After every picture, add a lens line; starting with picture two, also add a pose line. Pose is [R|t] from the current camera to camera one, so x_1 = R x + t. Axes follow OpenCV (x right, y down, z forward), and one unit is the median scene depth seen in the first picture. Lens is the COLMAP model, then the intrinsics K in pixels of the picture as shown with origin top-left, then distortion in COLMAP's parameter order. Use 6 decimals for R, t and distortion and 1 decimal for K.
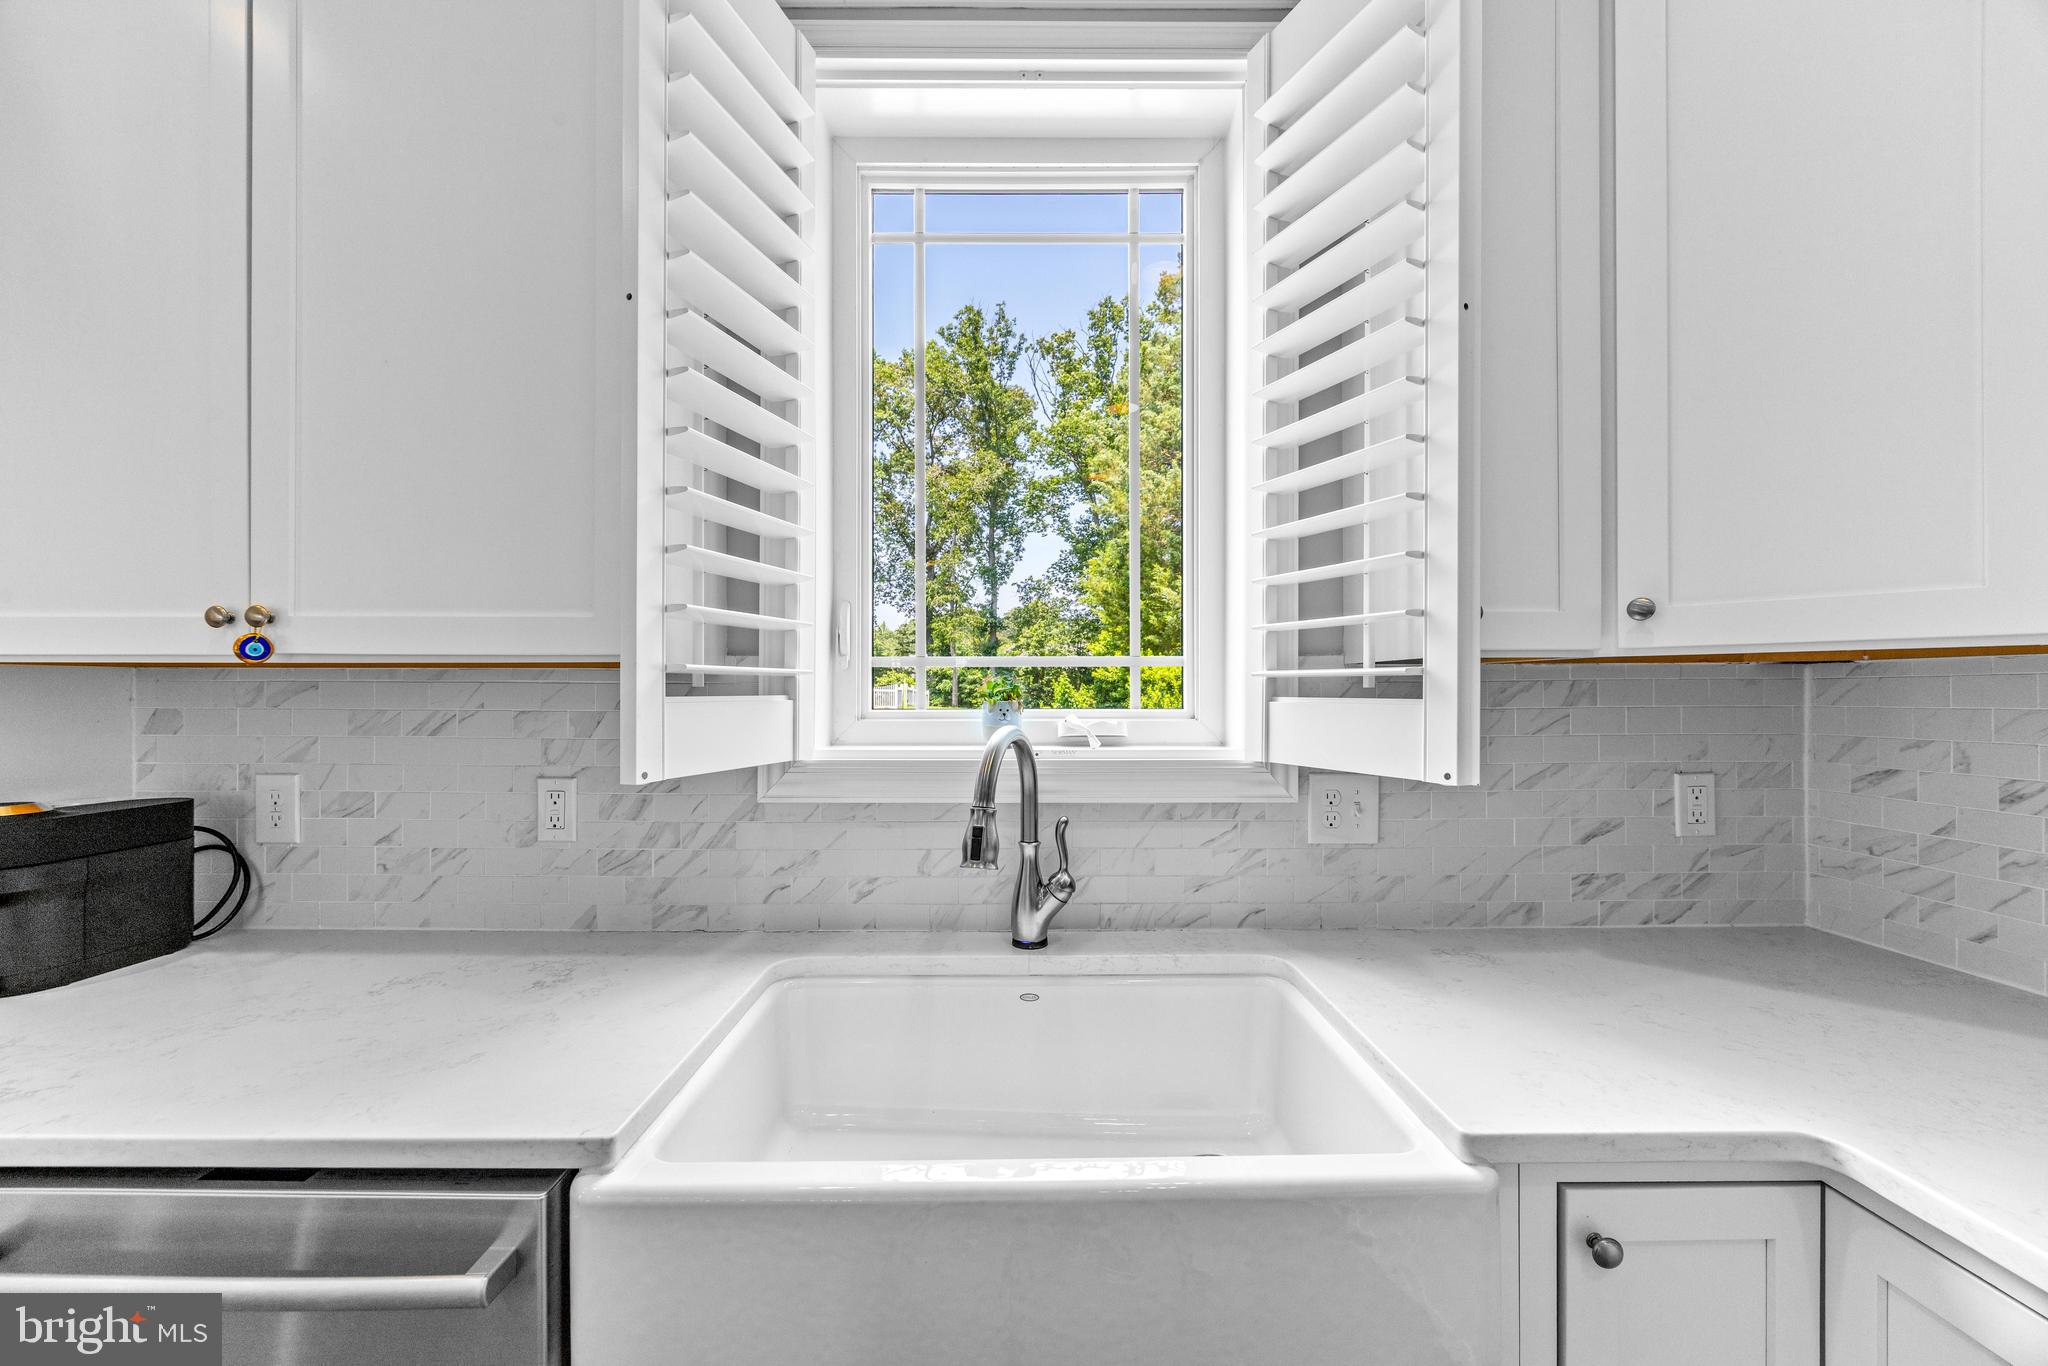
lens RADIAL K [[776.0, 0, 1022.6], [0, 776.0, 691.8], [0, 0, 1]] dist [-0.000832, -0.000113]
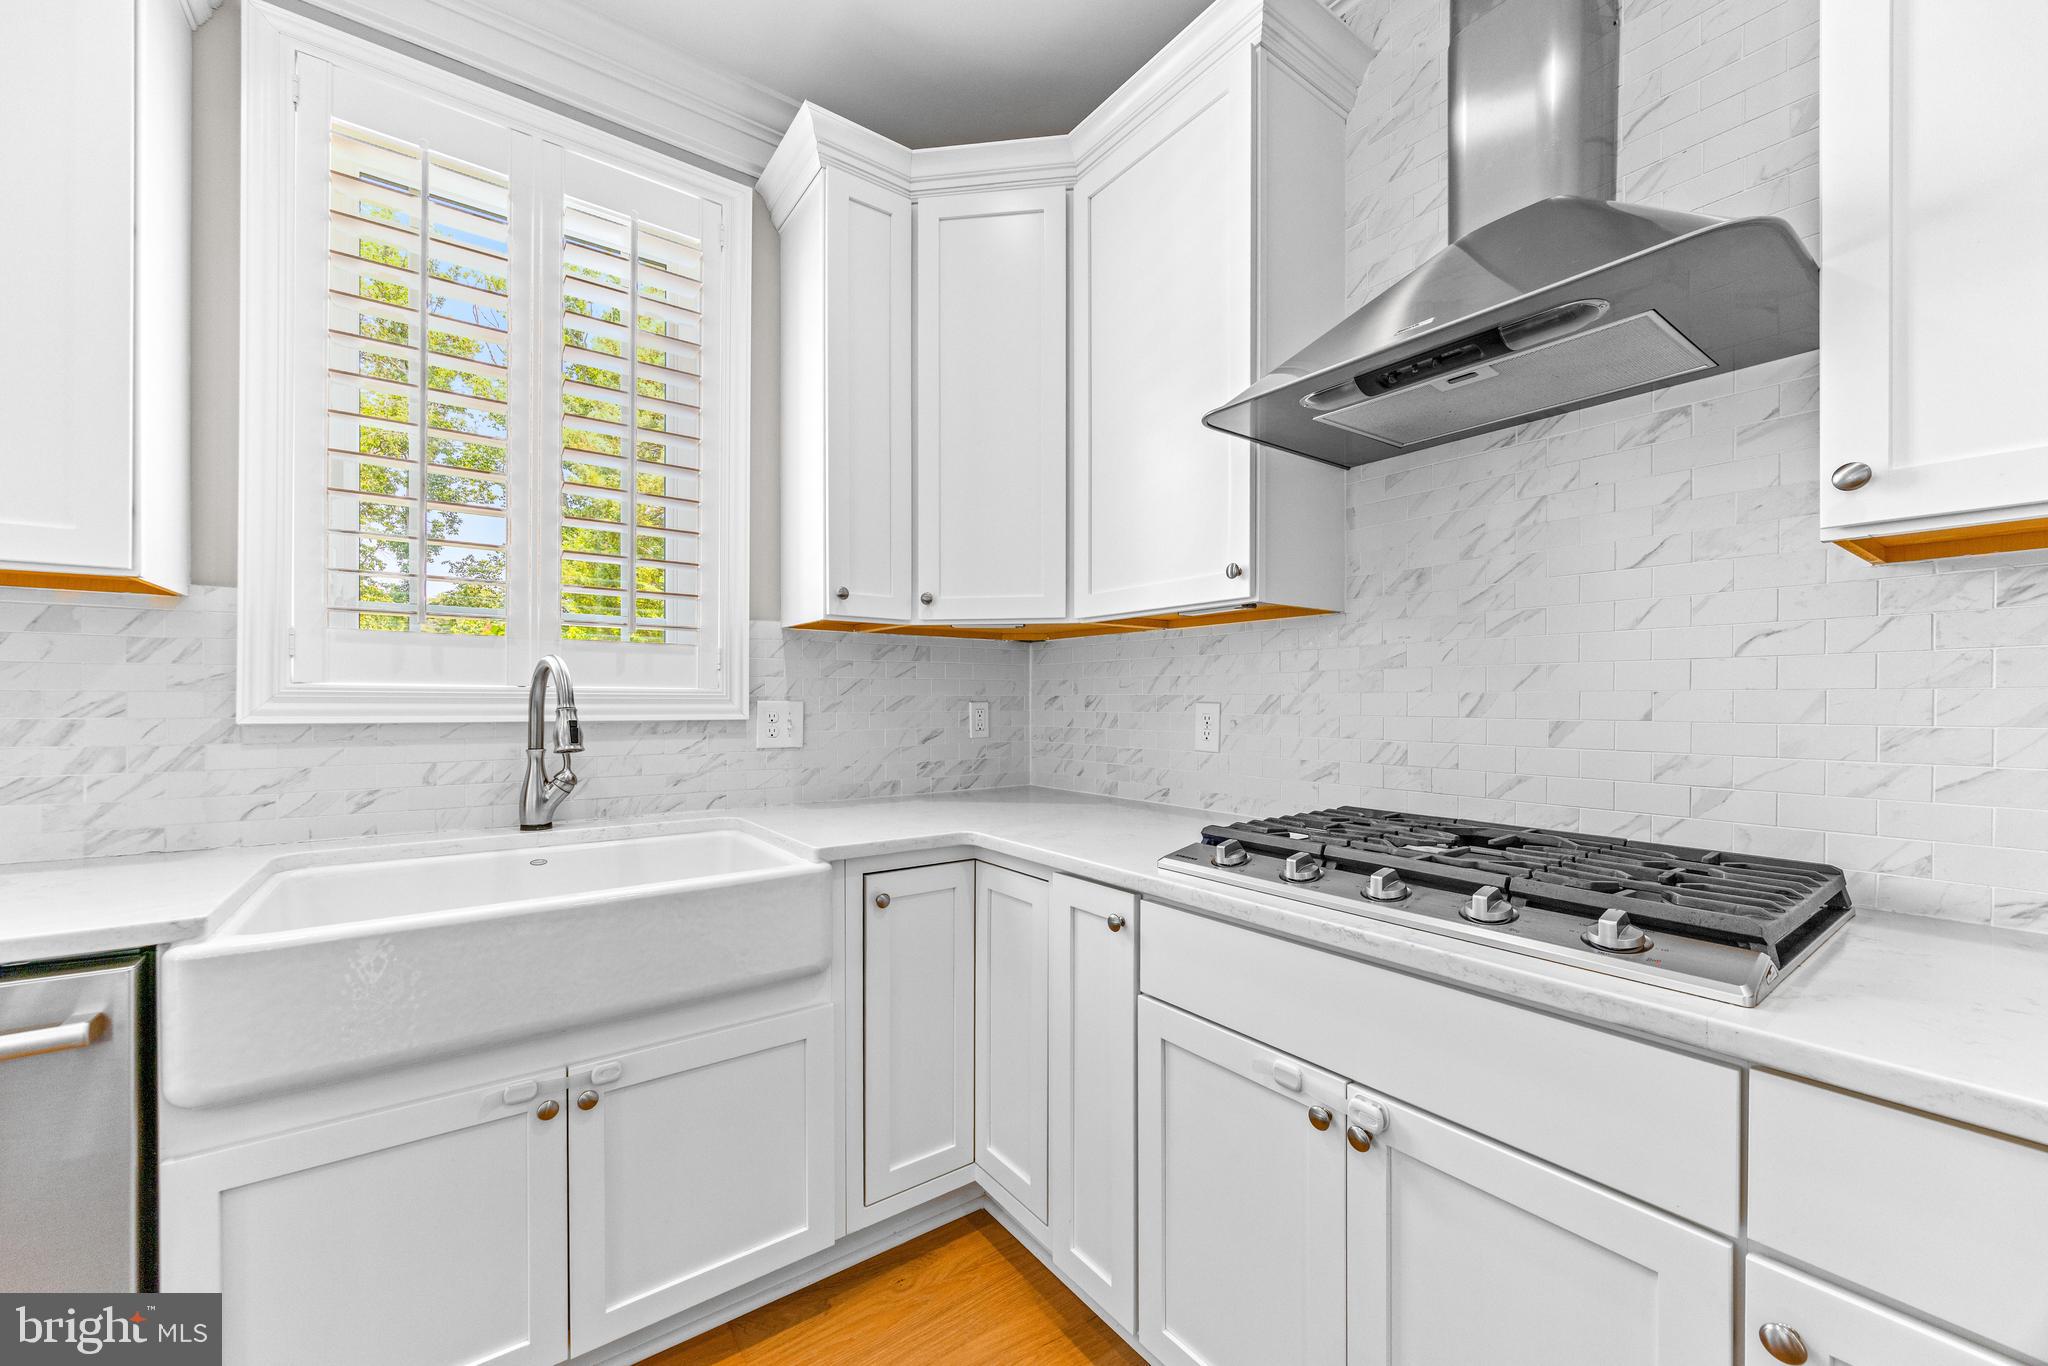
lens RADIAL K [[790.2, 0, 1028.0], [0, 790.2, 705.2], [0, 0, 1]] dist [-0.001085, -0.000318]
pose [[0.809123, 0.001654, 0.587637, -0.096163], [-0.004499, 0.999984, 0.003380, 0.106118], [-0.587622, -0.005378, 0.809118, -0.514900]]
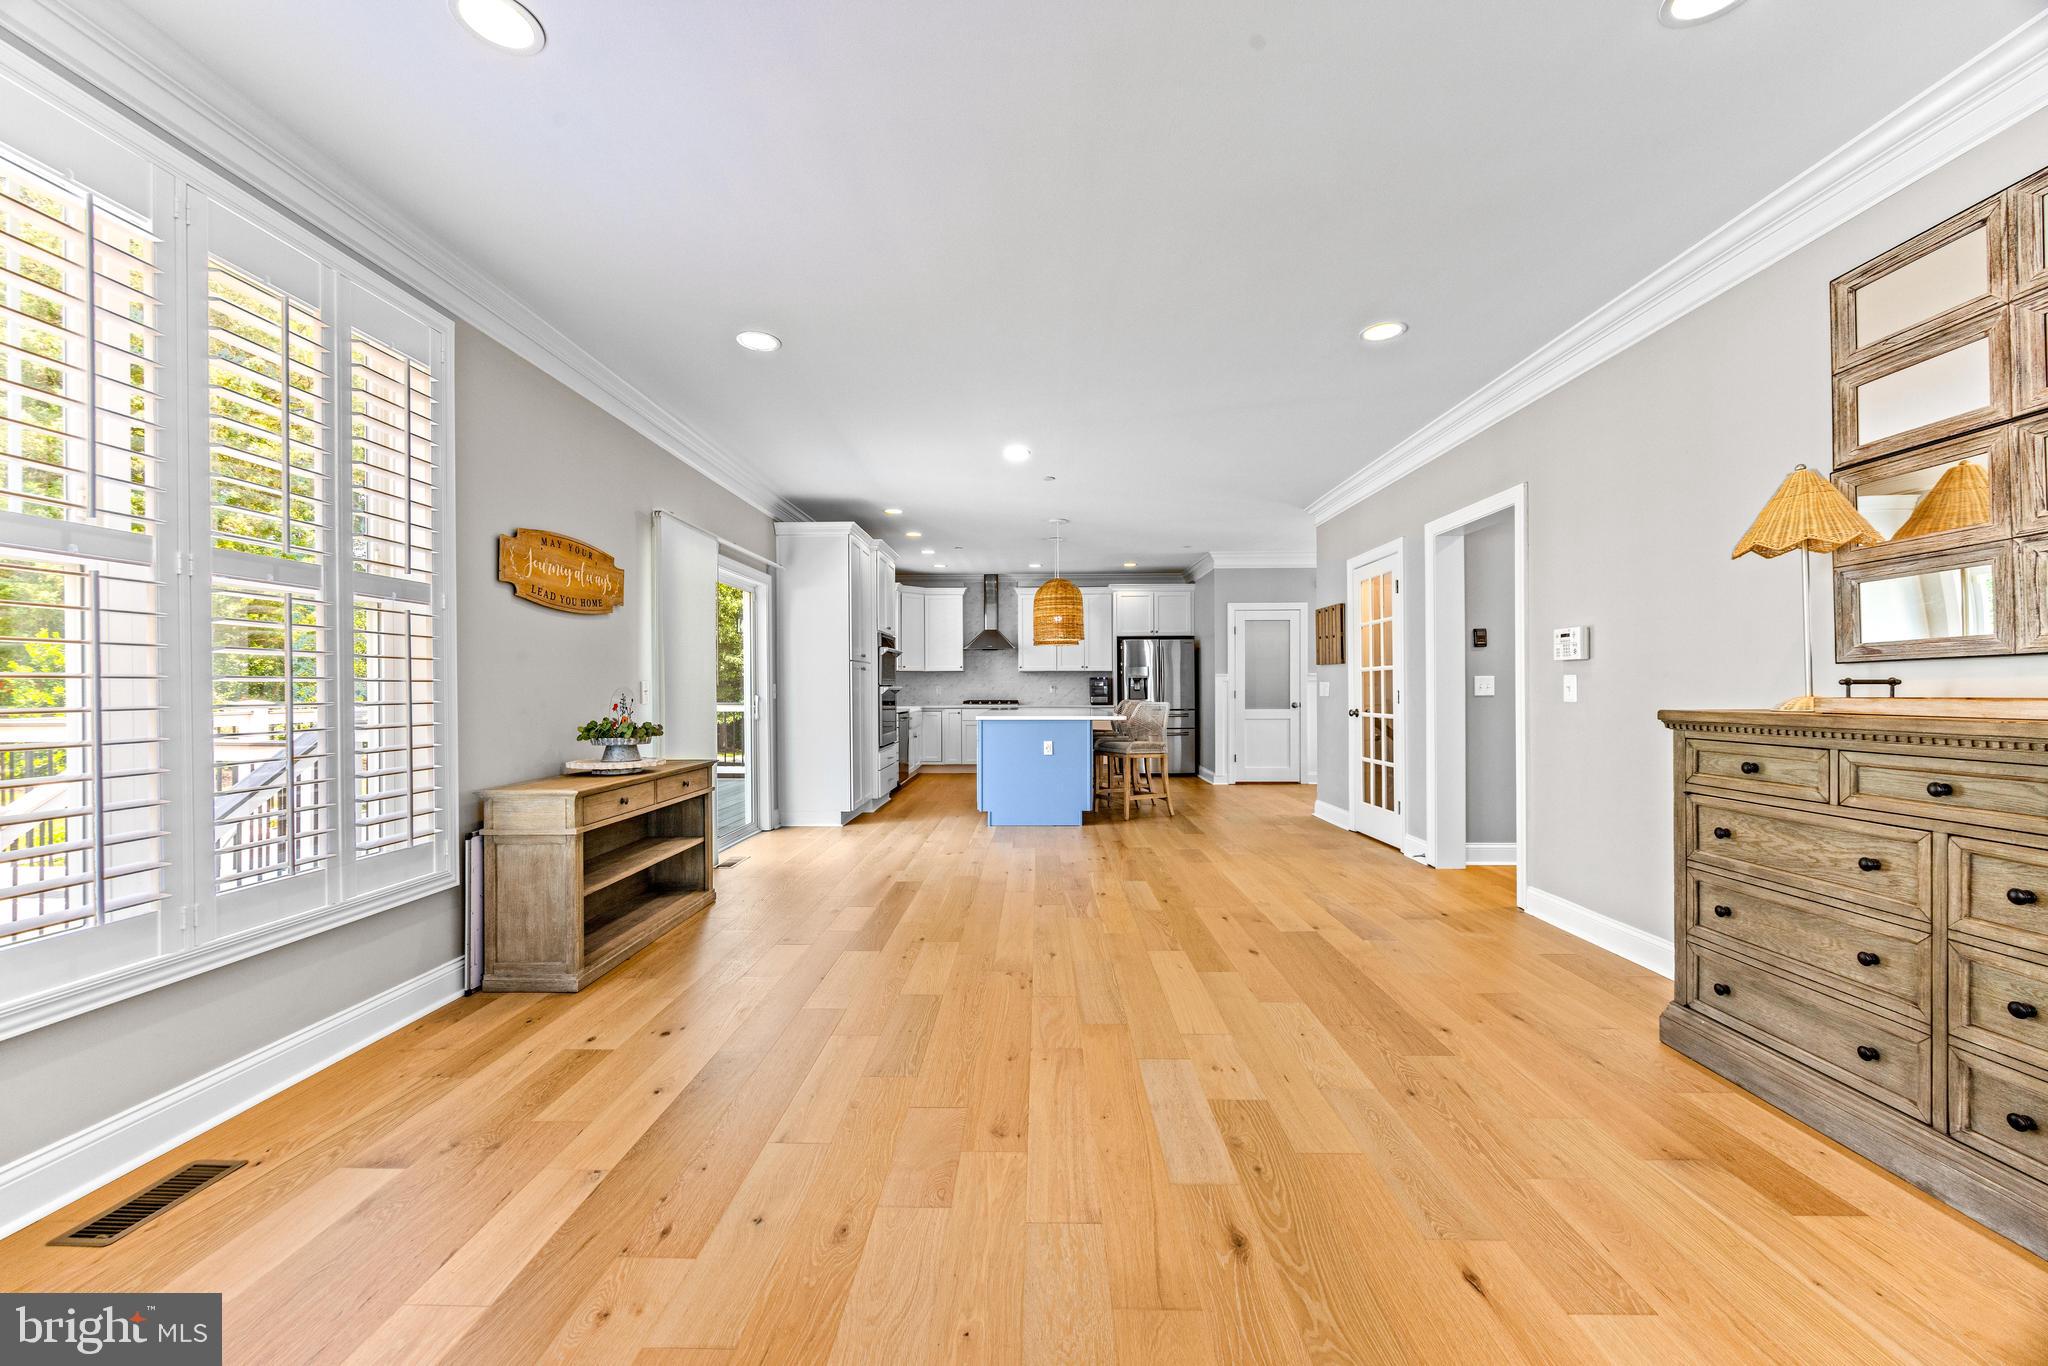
lens RADIAL K [[776.0, 0, 1022.6], [0, 776.0, 691.8], [0, 0, 1]] dist [-0.000832, -0.000113]
pose [[0.026087, -0.004184, 0.999651, -6.988658], [0.005898, 0.999974, 0.004032, 0.144078], [-0.999642, 0.005791, 0.026111, -0.611671]]
